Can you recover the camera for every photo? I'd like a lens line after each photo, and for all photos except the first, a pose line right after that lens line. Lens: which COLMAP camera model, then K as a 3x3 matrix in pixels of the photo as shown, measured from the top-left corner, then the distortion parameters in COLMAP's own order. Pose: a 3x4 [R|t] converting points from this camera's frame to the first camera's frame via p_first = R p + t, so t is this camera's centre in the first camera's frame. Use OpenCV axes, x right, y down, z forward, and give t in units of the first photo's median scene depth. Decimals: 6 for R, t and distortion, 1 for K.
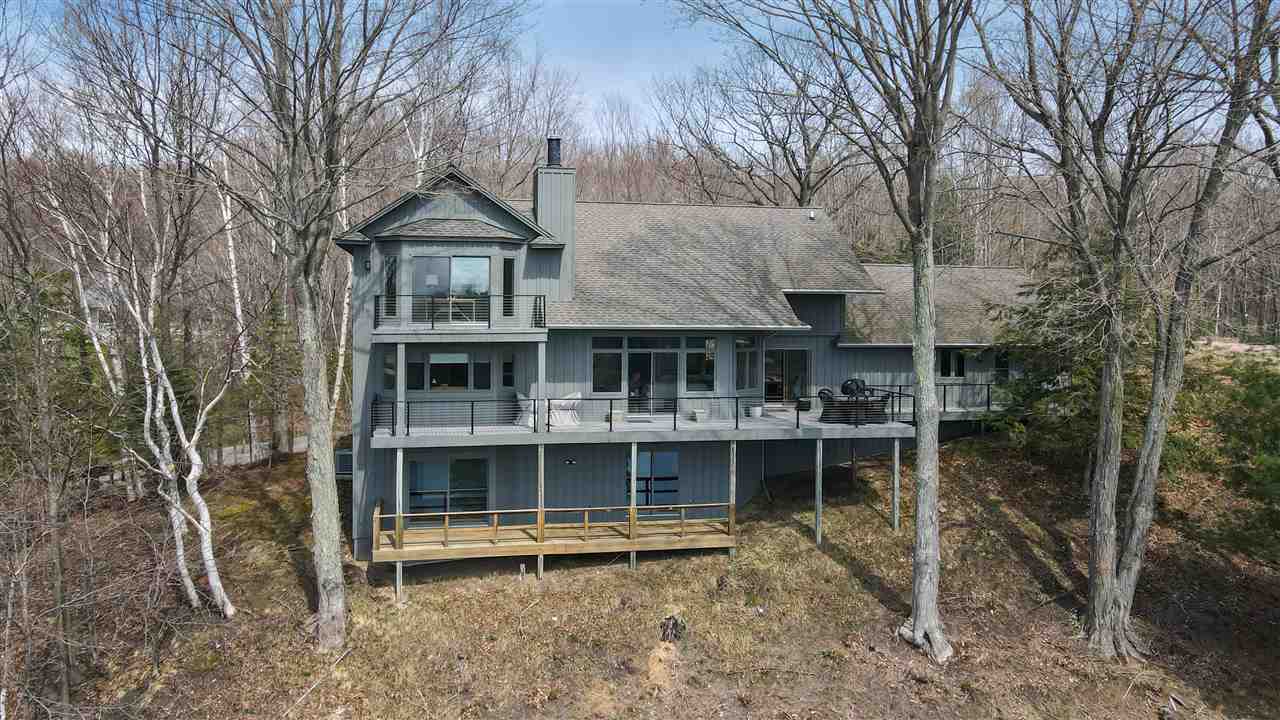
lens RADIAL K [[944.1, 0, 639.2], [0, 944.1, 365.4], [0, 0, 1]] dist [0.010090, 0.008220]
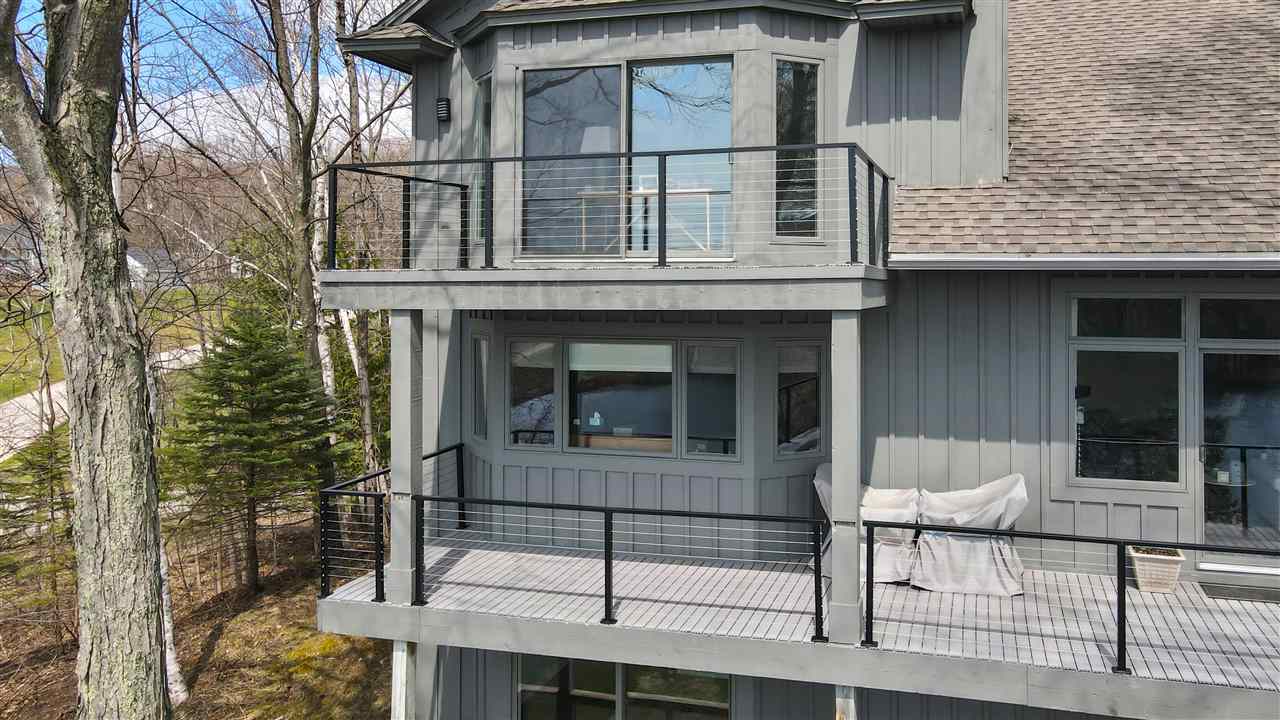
lens RADIAL K [[1106.9, 0, 641.0], [0, 1106.9, 274.3], [0, 0, 1]] dist [0.060812, 0.003668]
pose [[0.885349, -0.007133, -0.464872, -0.004311], [-0.016875, 0.998731, -0.047461, -0.020099], [0.464620, 0.049865, 0.884105, 0.686158]]
